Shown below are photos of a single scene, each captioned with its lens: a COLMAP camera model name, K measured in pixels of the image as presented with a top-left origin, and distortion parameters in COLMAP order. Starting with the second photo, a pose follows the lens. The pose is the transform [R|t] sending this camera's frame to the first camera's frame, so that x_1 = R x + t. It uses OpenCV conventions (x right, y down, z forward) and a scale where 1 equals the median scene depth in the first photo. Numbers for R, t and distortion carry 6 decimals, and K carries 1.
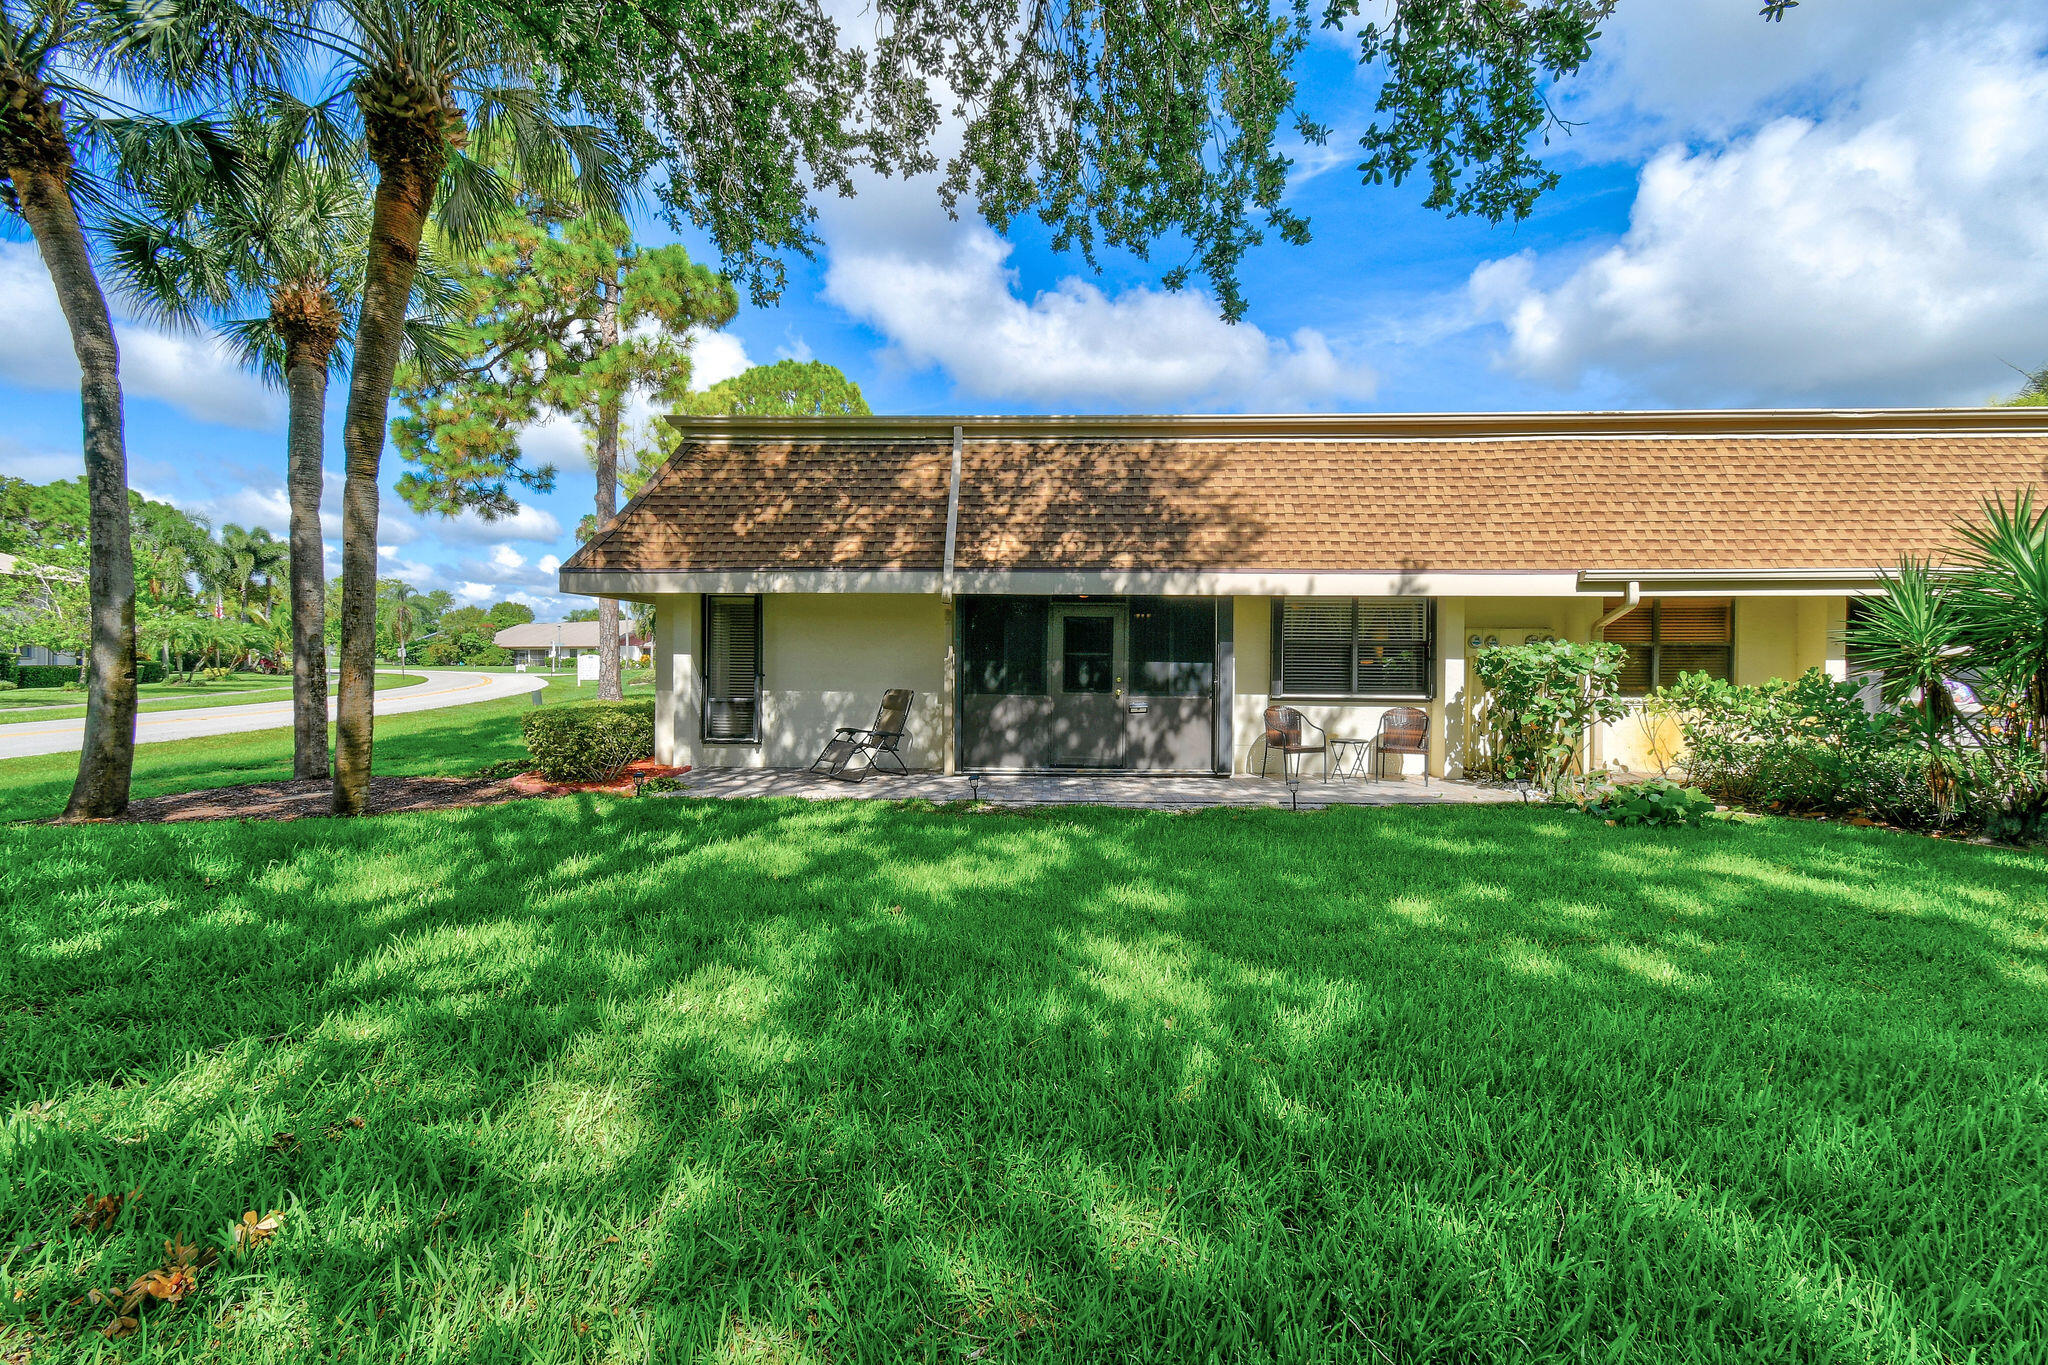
lens RADIAL K [[912.2, 0, 1026.1], [0, 912.2, 659.9], [0, 0, 1]] dist [-0.014455, -0.000119]
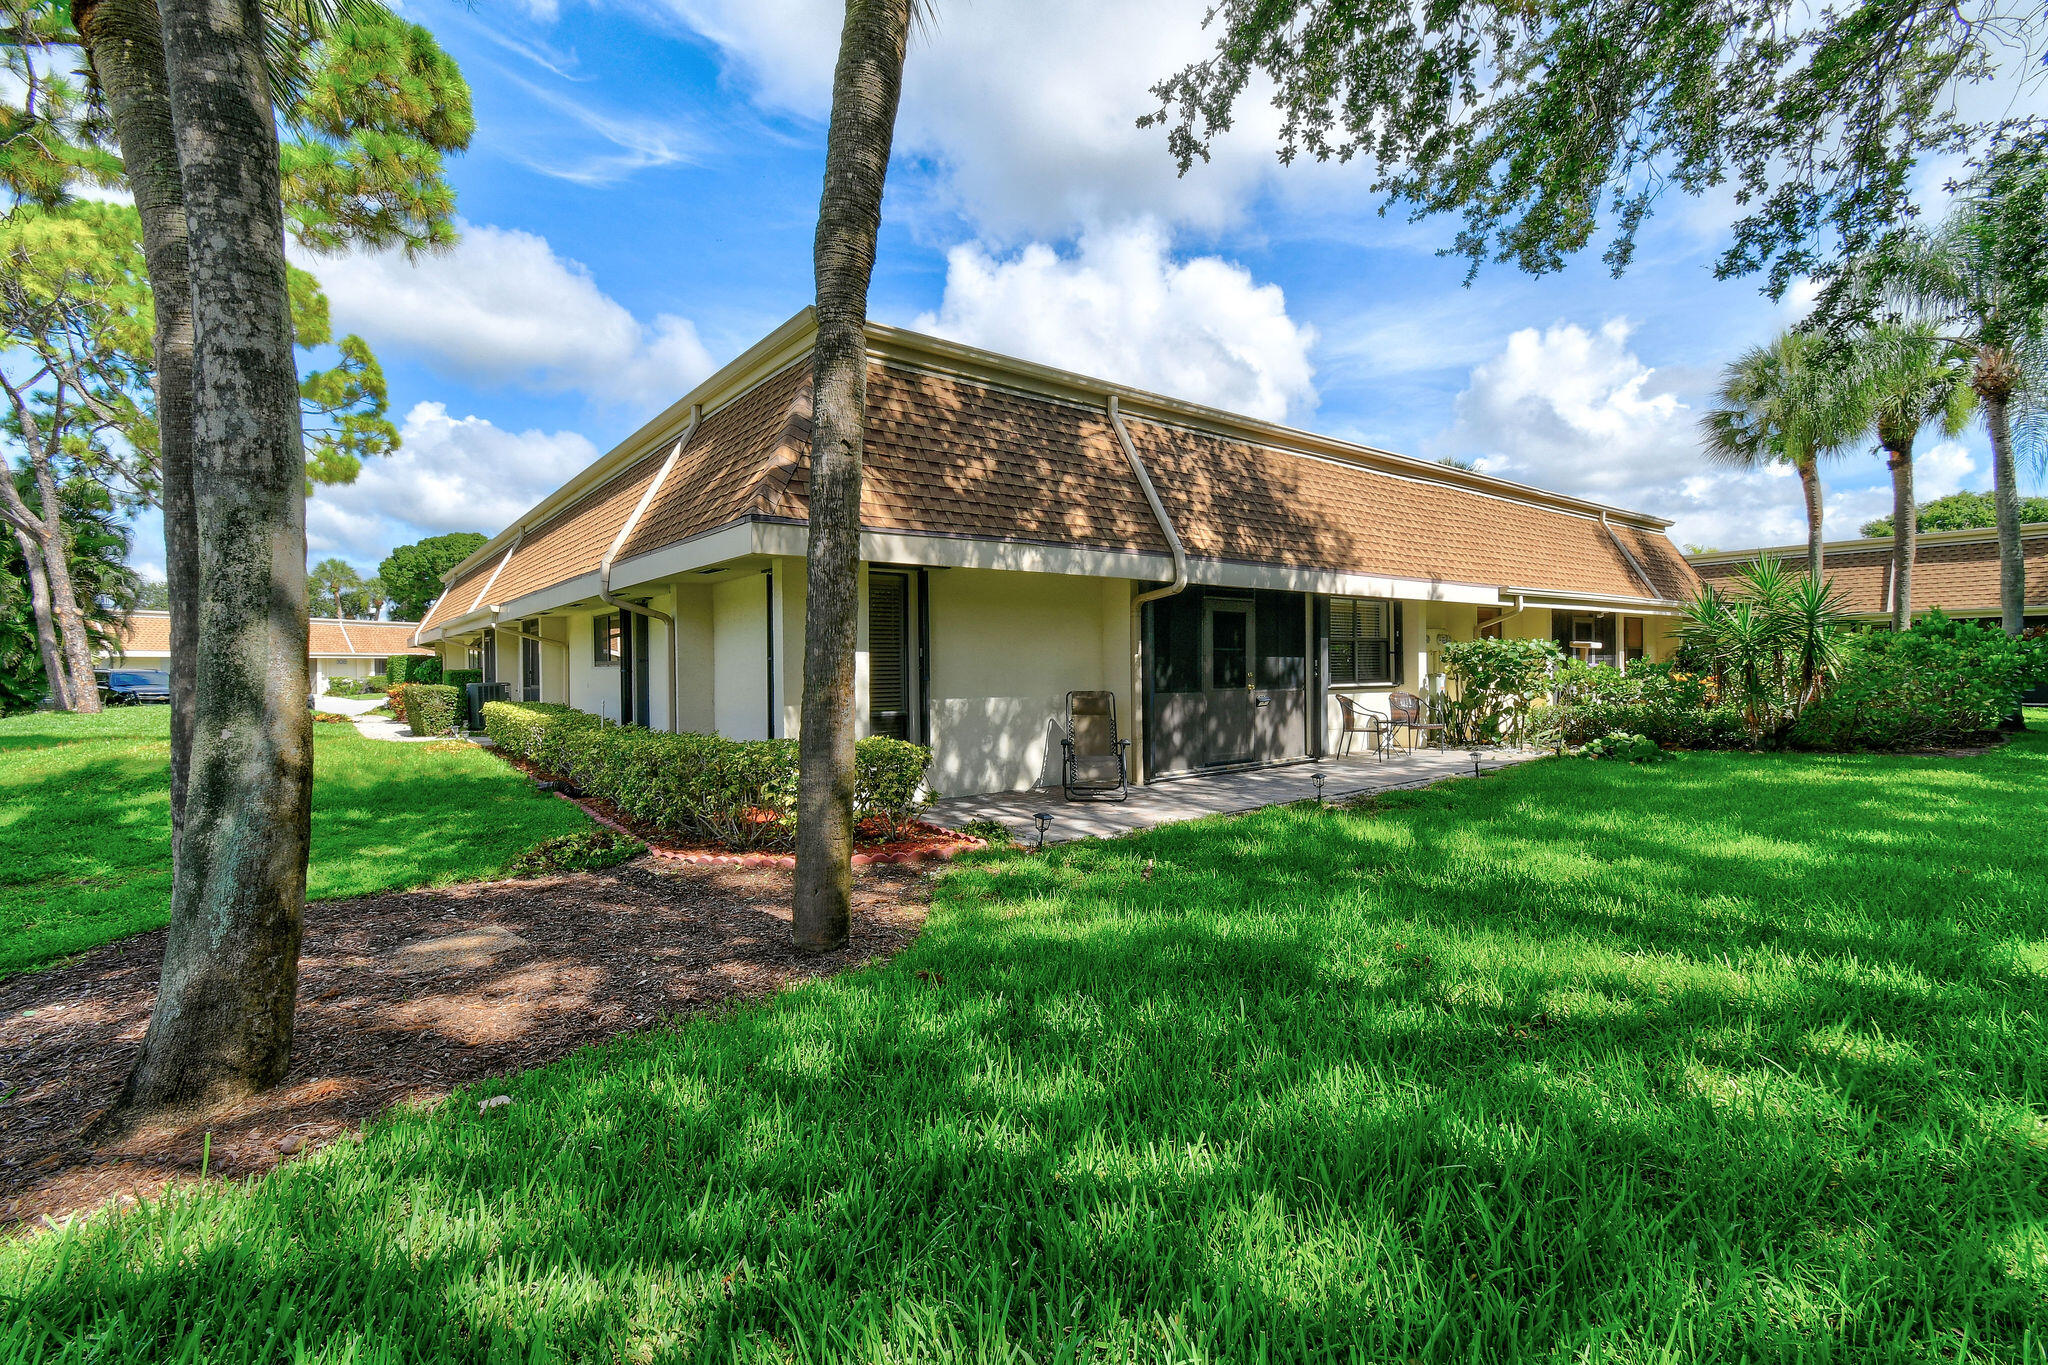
lens RADIAL K [[912.2, 0, 1026.1], [0, 912.2, 659.9], [0, 0, 1]] dist [-0.014455, -0.000119]
pose [[0.764992, -0.010718, 0.643951, -0.739583], [0.016822, 0.999853, -0.003343, 0.003649], [-0.643820, 0.013390, 0.765060, 0.386823]]
